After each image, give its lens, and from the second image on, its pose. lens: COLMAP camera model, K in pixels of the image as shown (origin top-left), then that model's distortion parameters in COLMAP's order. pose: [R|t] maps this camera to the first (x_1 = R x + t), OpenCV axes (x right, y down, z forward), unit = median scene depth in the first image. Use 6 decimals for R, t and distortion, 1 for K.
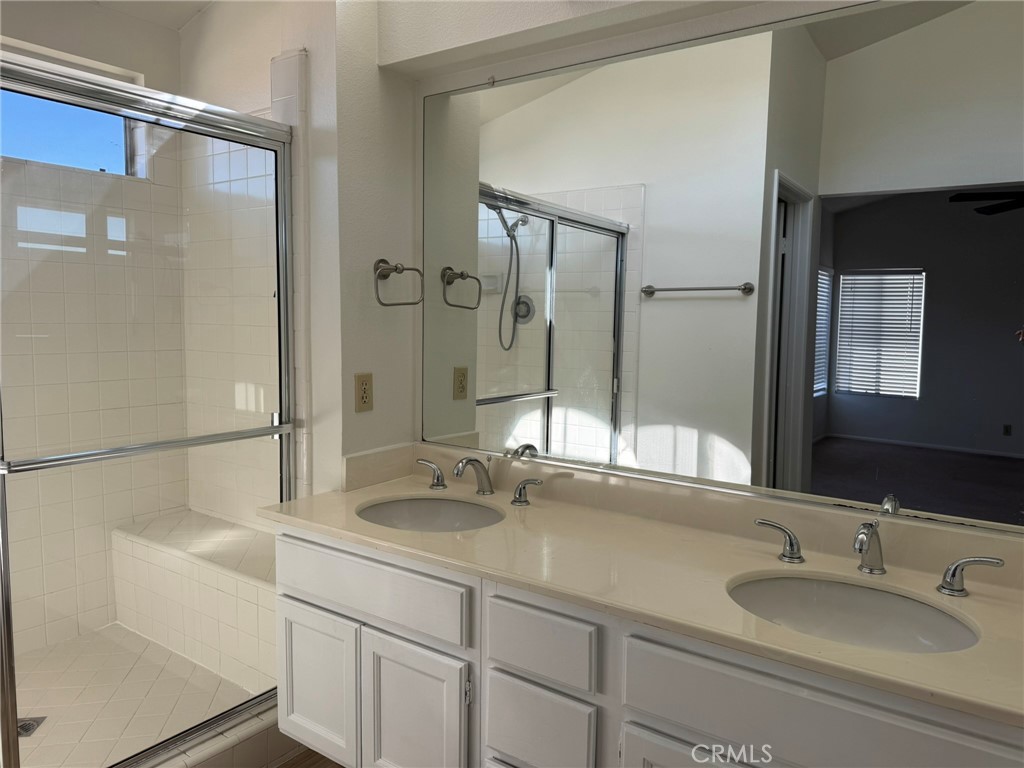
lens RADIAL K [[705.7, 0, 513.8], [0, 705.7, 386.3], [0, 0, 1]] dist [0.083284, -0.106530]
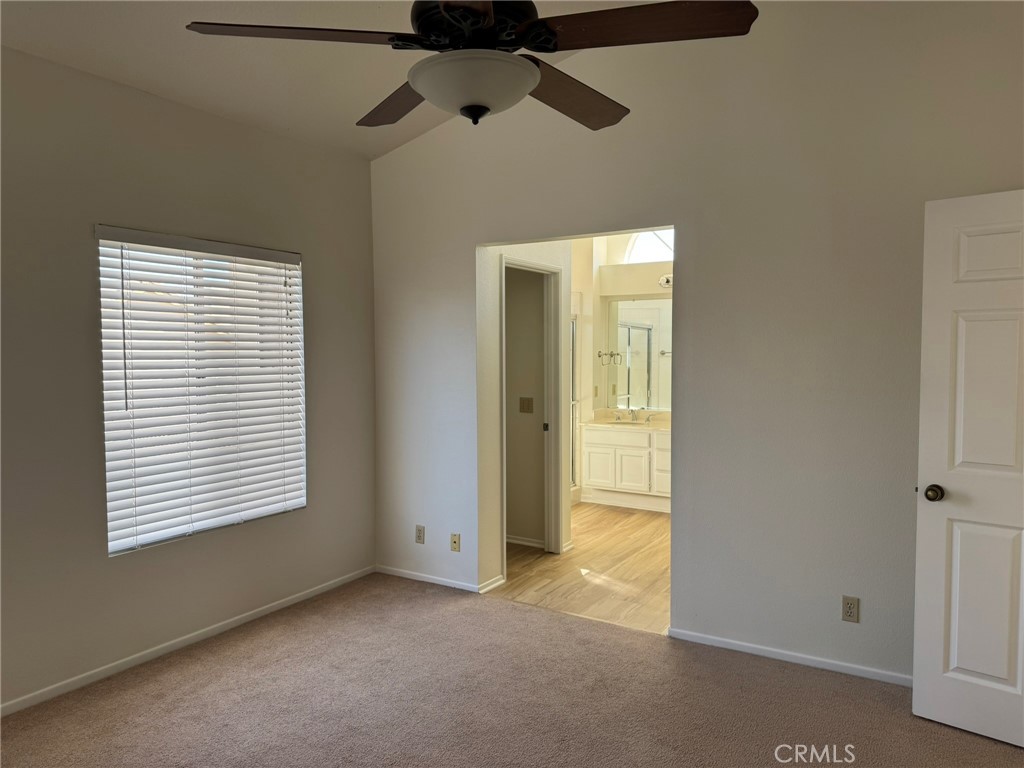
lens RADIAL K [[705.7, 0, 509.0], [0, 705.7, 382.3], [0, 0, 1]] dist [0.083284, -0.106530]
pose [[0.997006, -0.013585, 0.076123, -0.745993], [0.017223, 0.998730, -0.047345, 0.098492], [-0.075383, 0.048514, 0.995974, -1.946030]]
